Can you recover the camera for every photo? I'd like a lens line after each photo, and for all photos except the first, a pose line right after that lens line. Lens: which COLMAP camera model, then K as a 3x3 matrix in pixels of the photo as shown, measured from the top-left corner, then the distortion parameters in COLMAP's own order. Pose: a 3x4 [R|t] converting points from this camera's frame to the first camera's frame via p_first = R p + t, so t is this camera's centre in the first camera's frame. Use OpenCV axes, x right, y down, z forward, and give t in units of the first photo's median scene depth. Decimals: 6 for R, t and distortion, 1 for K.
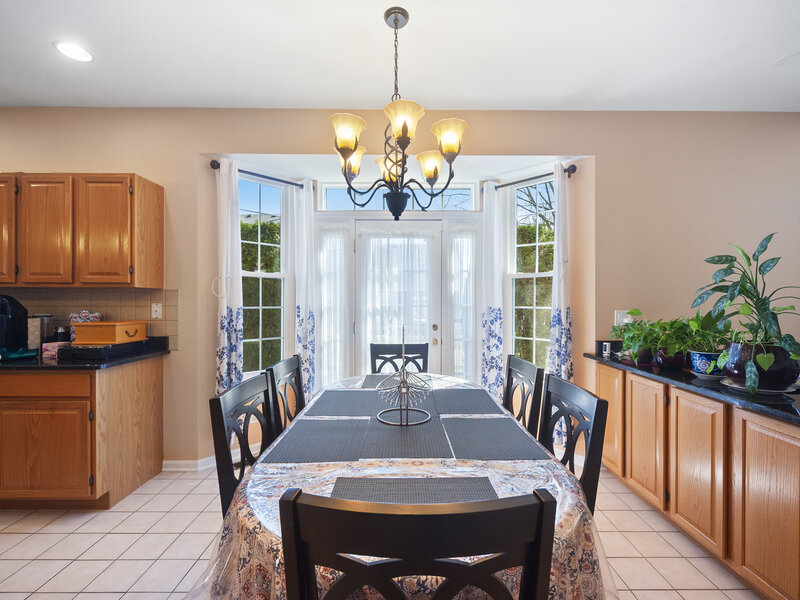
lens RADIAL K [[367.6, 0, 412.1], [0, 367.6, 301.4], [0, 0, 1]] dist [-0.000447, -0.001276]
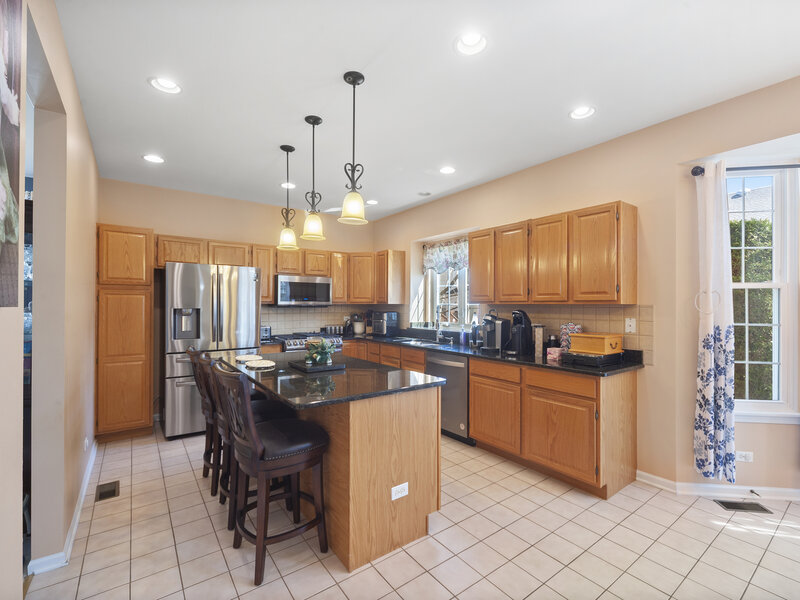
lens RADIAL K [[367.6, 0, 391.9], [0, 367.6, 303.1], [0, 0, 1]] dist [-0.000447, -0.001276]
pose [[0.577352, -0.003569, -0.816488, -0.230491], [-0.003261, 0.999972, -0.006677, -0.029172], [0.816489, 0.006518, 0.577324, -0.170548]]
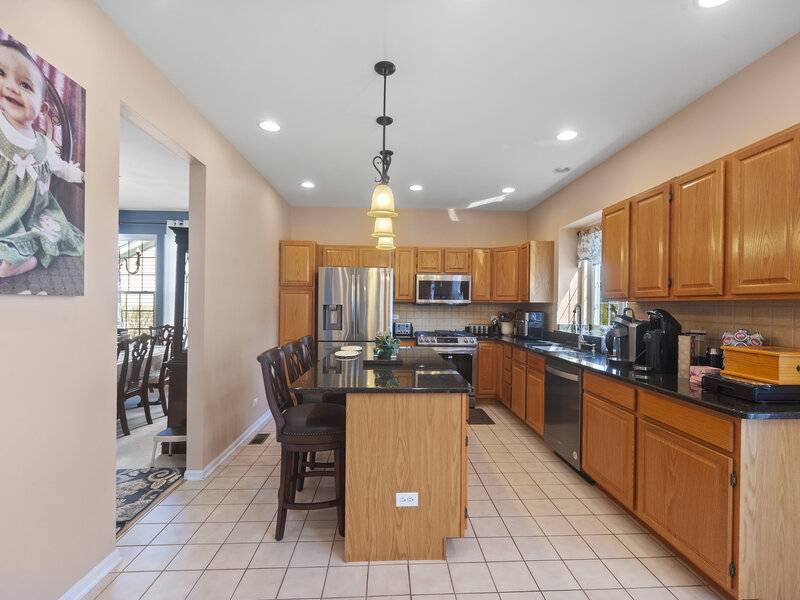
lens RADIAL K [[367.6, 0, 406.8], [0, 367.6, 306.3], [0, 0, 1]] dist [-0.000447, -0.001276]
pose [[0.029013, 0.002471, -0.999576, -0.138461], [-0.012252, 0.999923, 0.002116, -0.017160], [0.999504, 0.012185, 0.029041, 0.264402]]
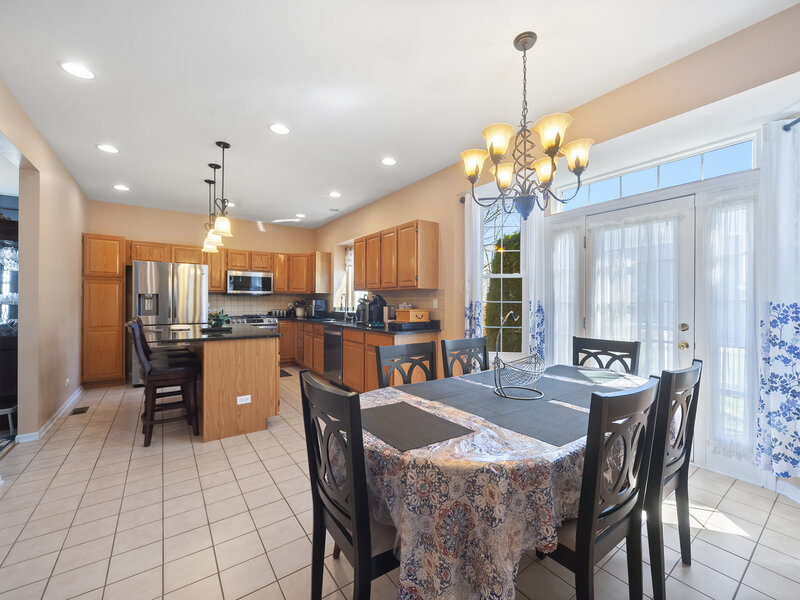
lens RADIAL K [[350.4, 0, 412.2], [0, 350.4, 301.4], [0, 0, 1]] dist [0.001545, -0.000946]
pose [[0.569990, -0.002159, -0.821649, 0.469470], [-0.003958, 0.999978, -0.005373, 0.025704], [0.821642, 0.006314, 0.569969, 0.076199]]
